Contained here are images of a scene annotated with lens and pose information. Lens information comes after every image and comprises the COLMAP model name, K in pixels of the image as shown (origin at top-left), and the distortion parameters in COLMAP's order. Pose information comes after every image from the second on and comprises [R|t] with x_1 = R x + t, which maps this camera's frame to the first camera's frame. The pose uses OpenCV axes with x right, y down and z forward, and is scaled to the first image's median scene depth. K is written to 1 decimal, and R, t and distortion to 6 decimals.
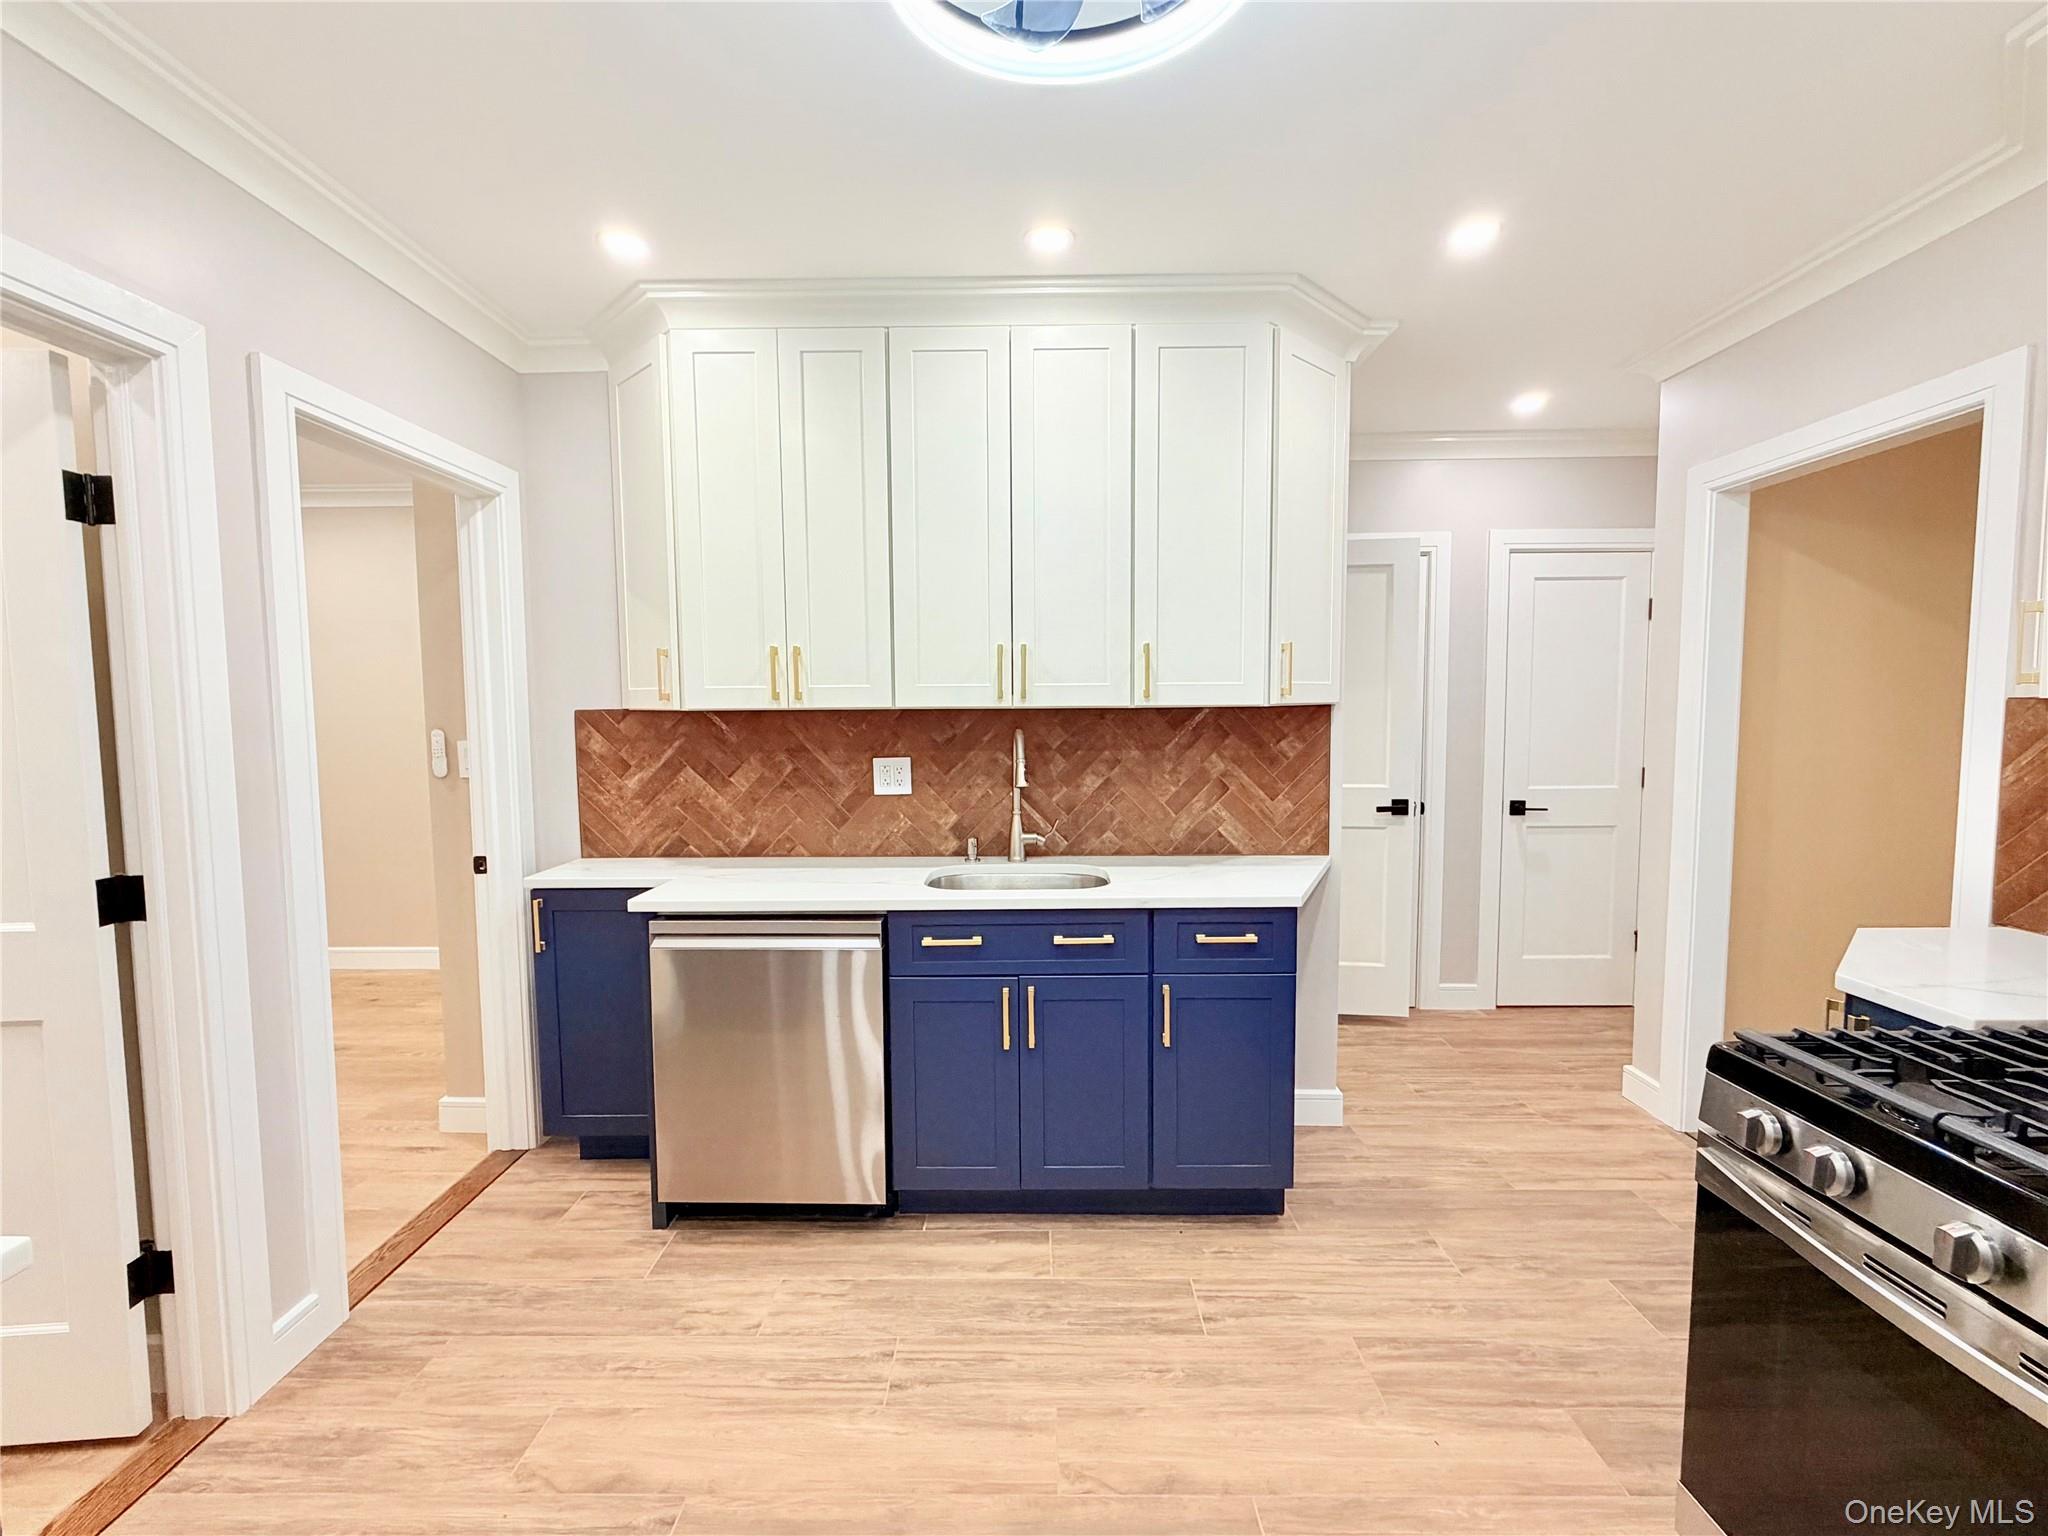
lens RADIAL K [[900.0, 0, 1022.3], [0, 900.0, 771.1], [0, 0, 1]] dist [0.000143, -0.000059]
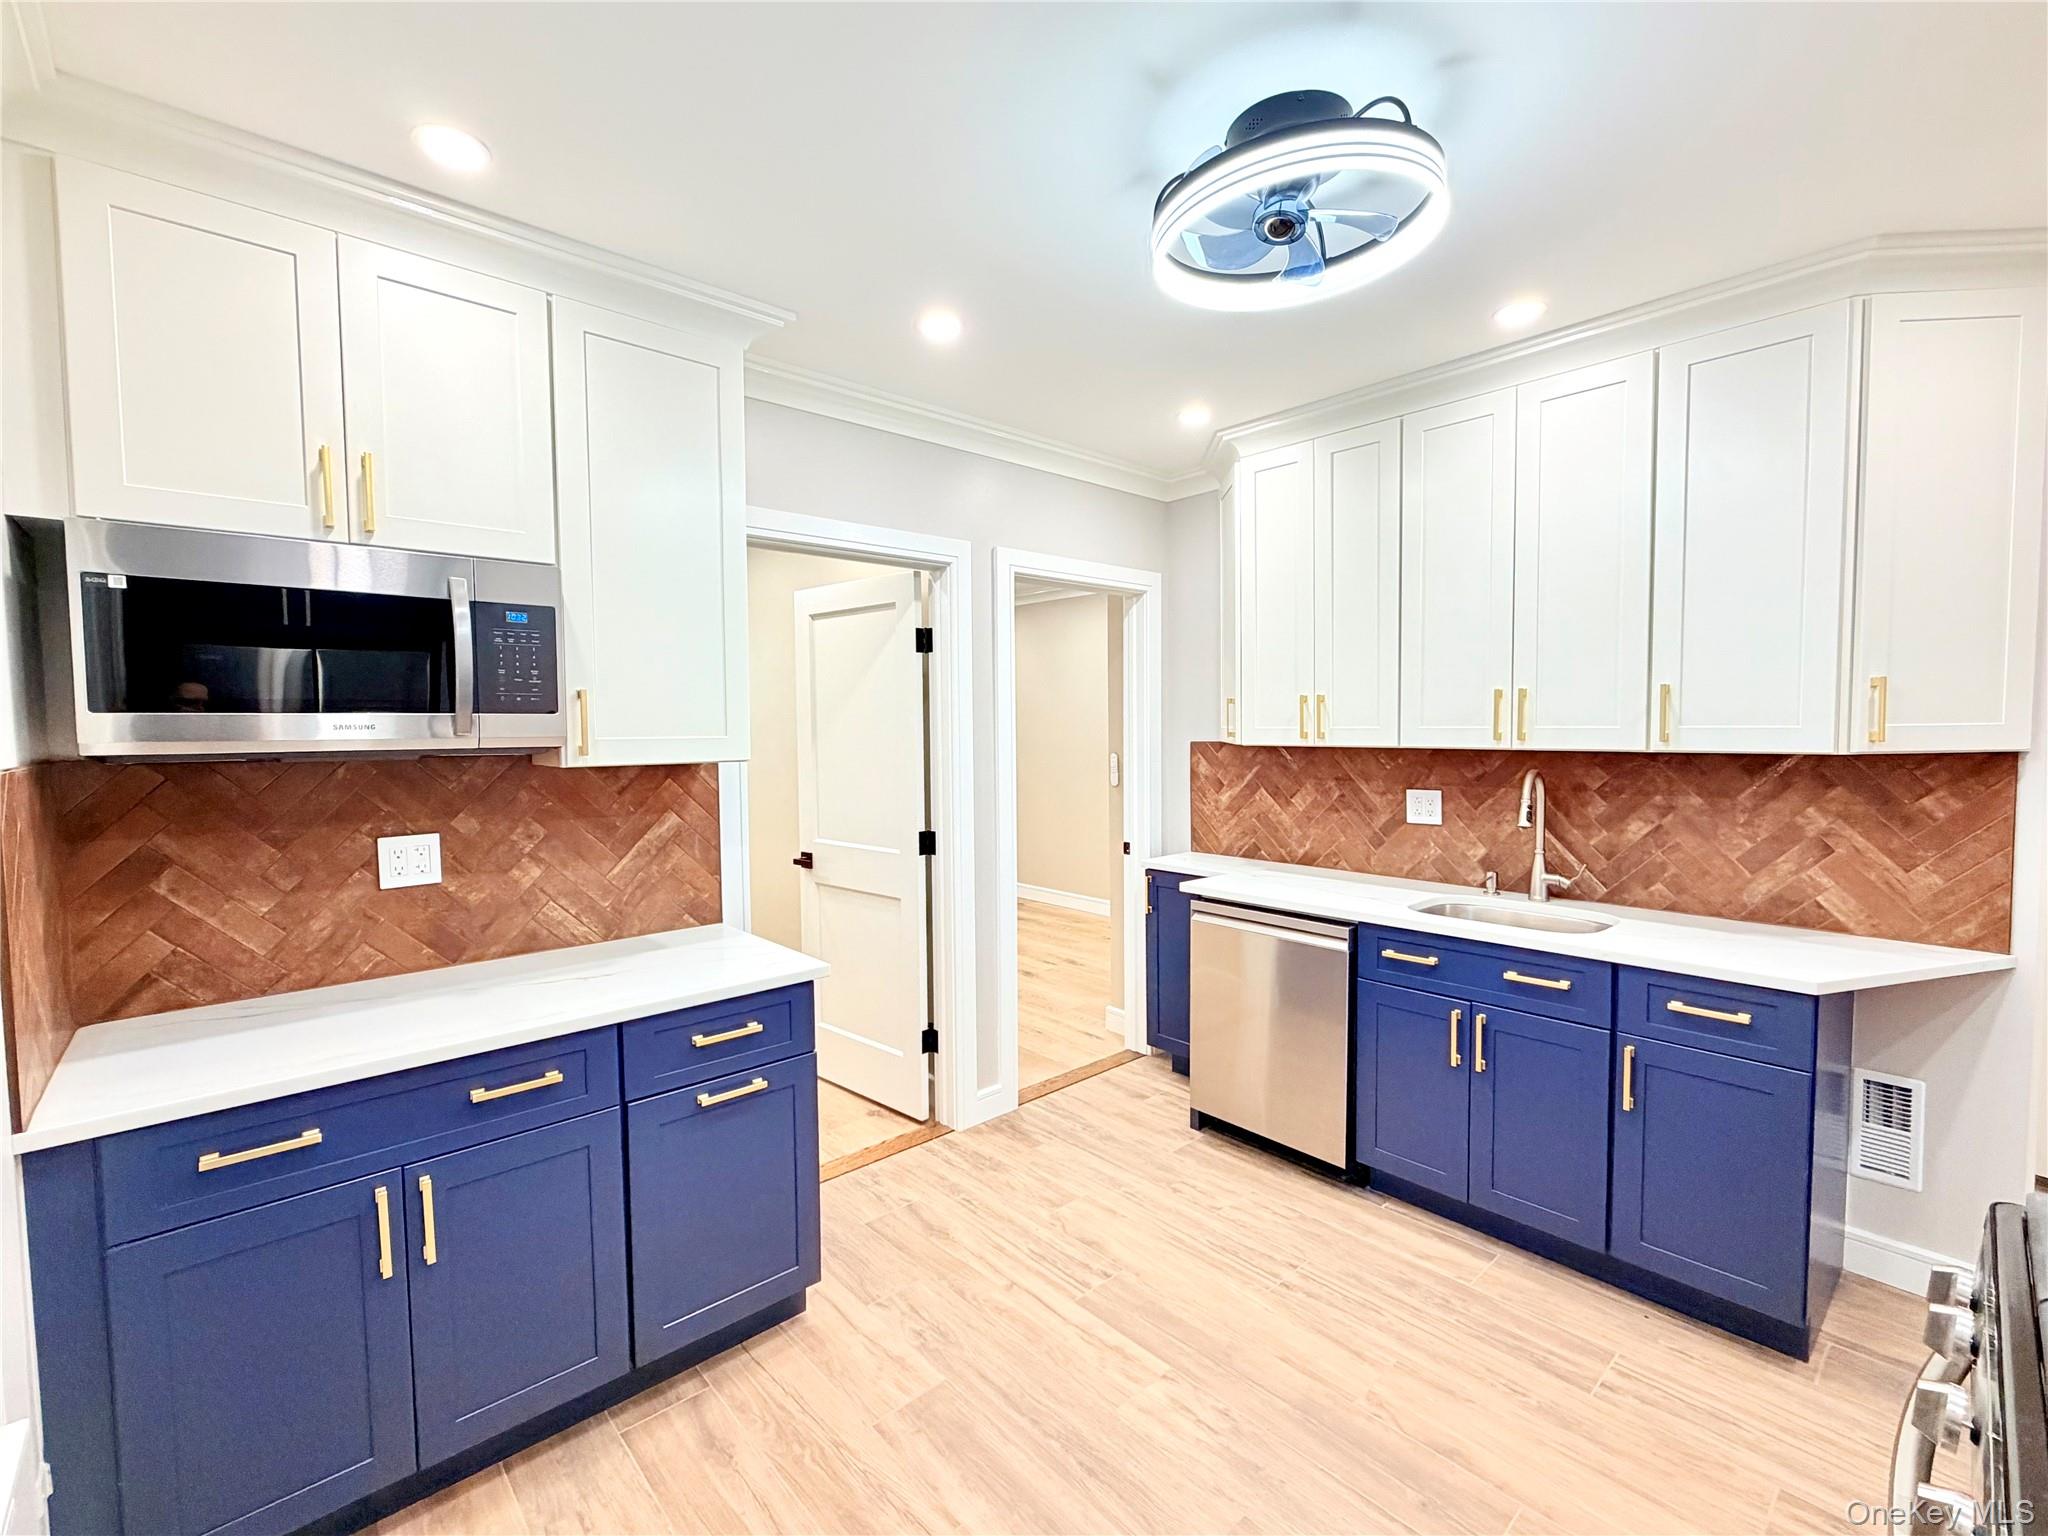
lens RADIAL K [[900.0, 0, 1022.3], [0, 900.0, 771.1], [0, 0, 1]] dist [0.000143, -0.000059]
pose [[0.675488, 0.040960, -0.736232, 0.376036], [-0.048973, 0.998744, 0.010633, -0.029115], [0.735743, 0.028873, 0.676645, -0.115503]]
